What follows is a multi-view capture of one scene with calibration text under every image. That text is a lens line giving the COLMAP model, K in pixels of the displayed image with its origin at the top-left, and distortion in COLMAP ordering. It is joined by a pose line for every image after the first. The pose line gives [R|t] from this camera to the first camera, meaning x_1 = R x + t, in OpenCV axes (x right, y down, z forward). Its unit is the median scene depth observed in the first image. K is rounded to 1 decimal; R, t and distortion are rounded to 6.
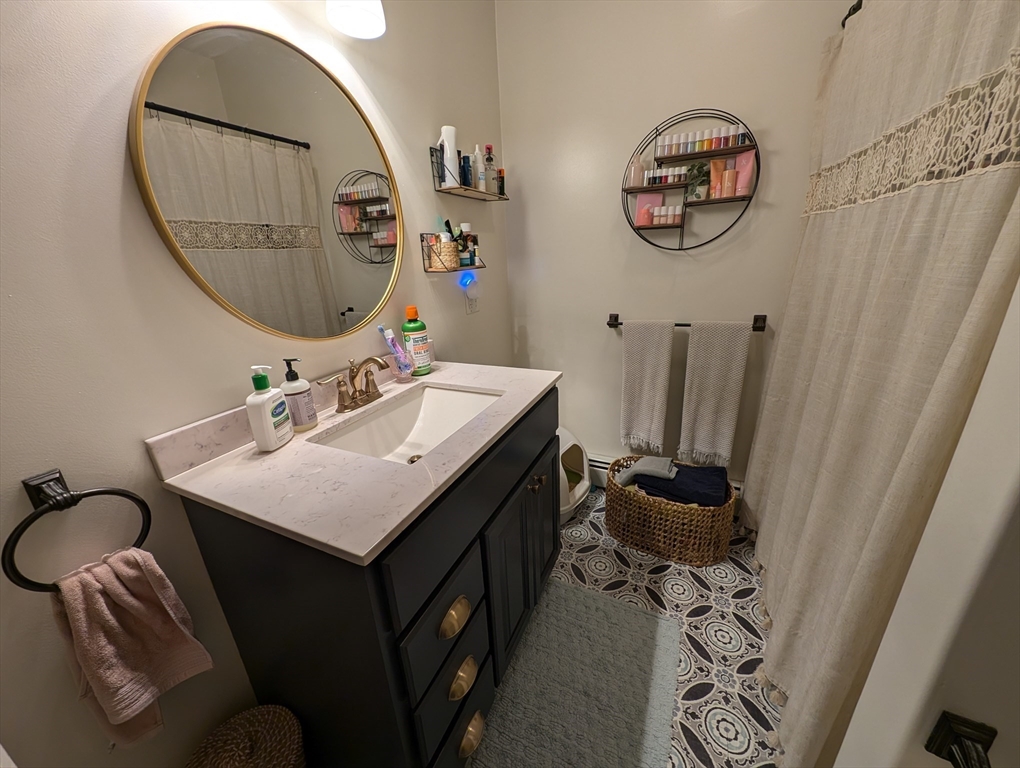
lens RADIAL K [[382.0, 0, 508.4], [0, 382.0, 387.3], [0, 0, 1]] dist [0.009574, -0.005968]
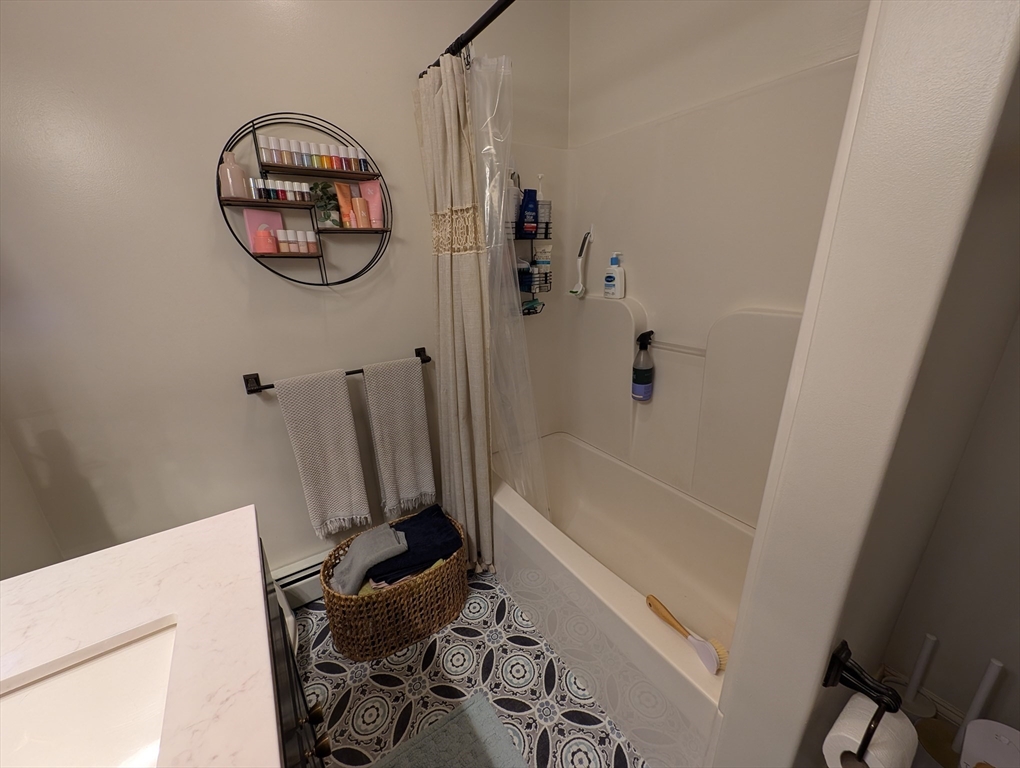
lens RADIAL K [[382.0, 0, 508.4], [0, 382.0, 387.3], [0, 0, 1]] dist [0.009574, -0.005968]
pose [[0.509234, -0.238786, 0.826838, -0.077811], [0.281257, 0.954160, 0.102336, -0.127266], [-0.813373, 0.180441, 0.553051, 0.276604]]
